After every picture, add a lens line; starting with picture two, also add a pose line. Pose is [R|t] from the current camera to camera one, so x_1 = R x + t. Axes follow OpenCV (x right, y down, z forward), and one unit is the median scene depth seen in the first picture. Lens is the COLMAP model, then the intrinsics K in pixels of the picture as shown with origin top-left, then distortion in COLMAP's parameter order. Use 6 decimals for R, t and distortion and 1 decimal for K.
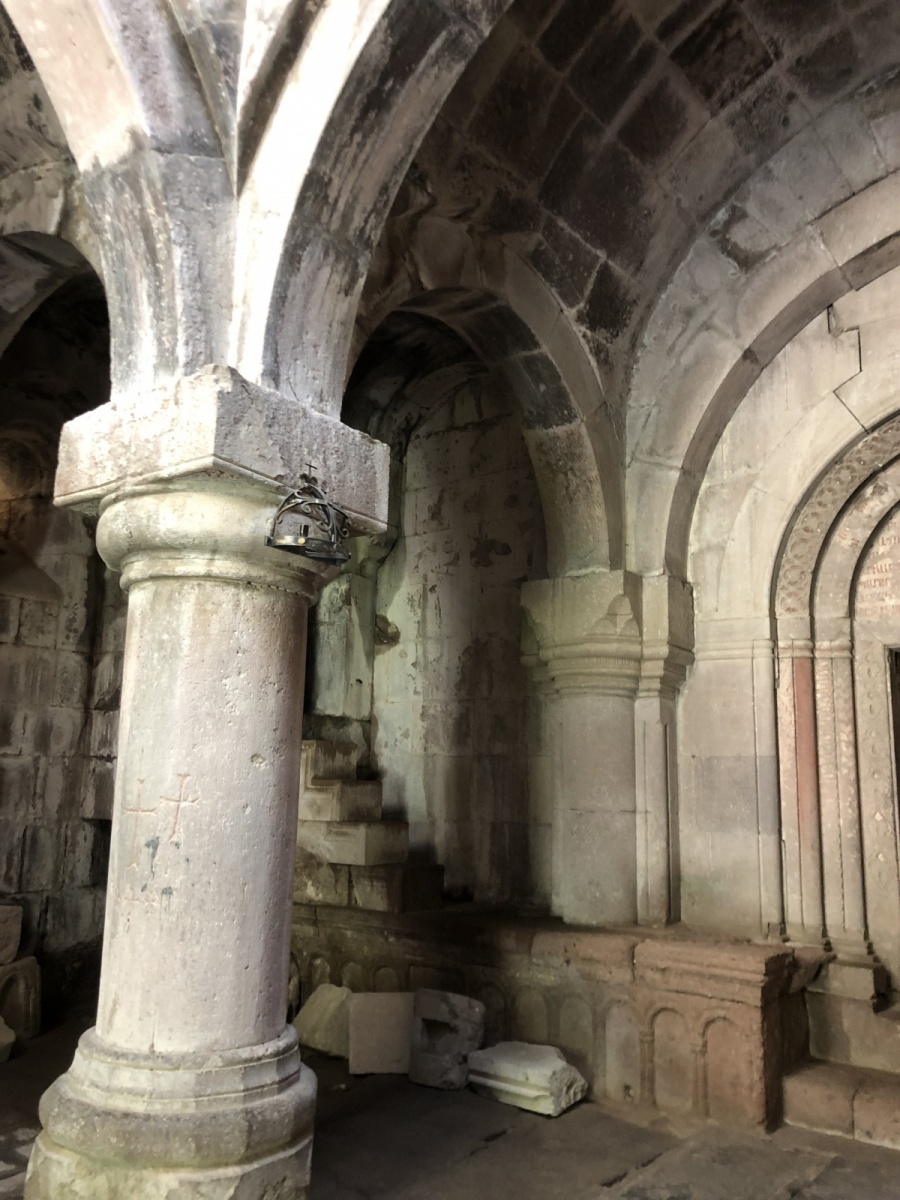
lens RADIAL K [[982.0, 0, 445.0], [0, 982.0, 597.1], [0, 0, 1]] dist [0.027065, -0.025596]
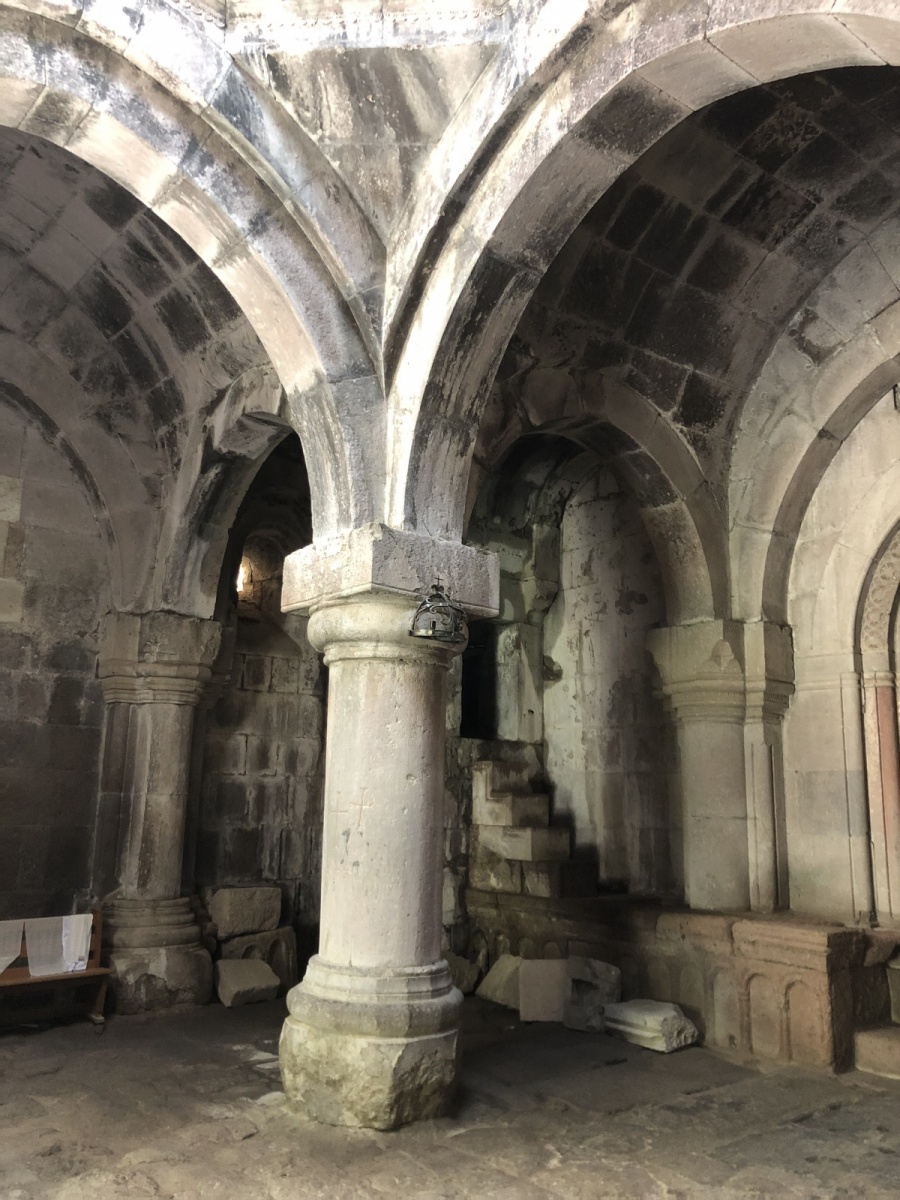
lens RADIAL K [[982.0, 0, 447.1], [0, 982.0, 593.1], [0, 0, 1]] dist [0.027065, -0.025596]
pose [[0.969628, -0.053863, -0.238579, 0.149693], [0.049230, 0.998466, -0.025341, -0.048702], [0.239578, 0.012826, 0.970792, -0.286529]]
